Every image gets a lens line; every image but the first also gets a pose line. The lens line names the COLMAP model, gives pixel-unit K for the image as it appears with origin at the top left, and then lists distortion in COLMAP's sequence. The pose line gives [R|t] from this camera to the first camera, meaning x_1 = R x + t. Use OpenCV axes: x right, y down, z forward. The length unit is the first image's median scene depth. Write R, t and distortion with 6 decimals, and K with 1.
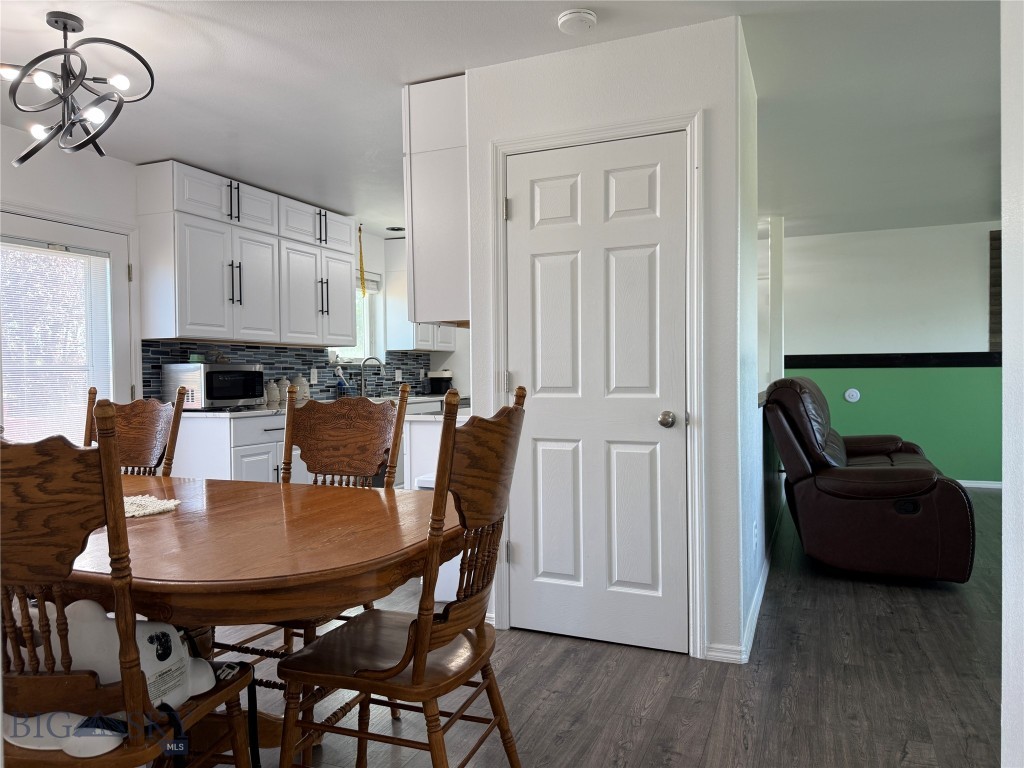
lens RADIAL K [[724.6, 0, 512.0], [0, 724.6, 384.0], [0, 0, 1]] dist [-0.010351, -0.002198]
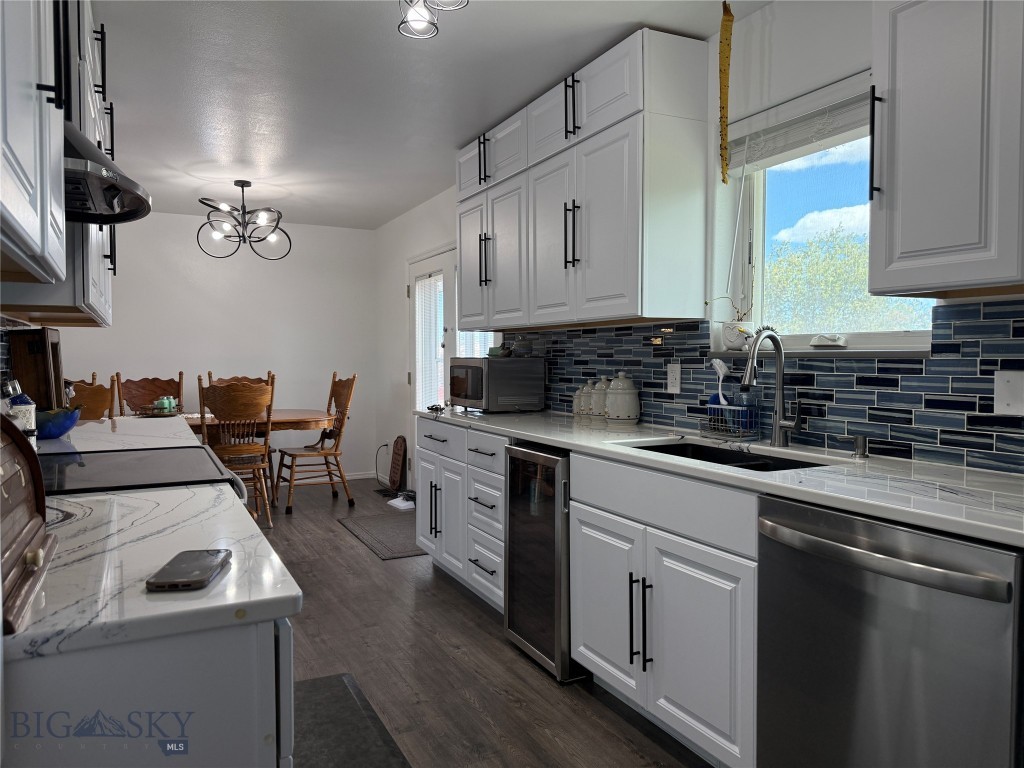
lens RADIAL K [[724.6, 0, 512.0], [0, 724.6, 384.0], [0, 0, 1]] dist [-0.010351, -0.002198]
pose [[-0.647845, 0.040980, -0.760669, 0.186495], [-0.000859, 0.998512, 0.054526, -0.034864], [0.761771, 0.035978, -0.646846, 1.259587]]
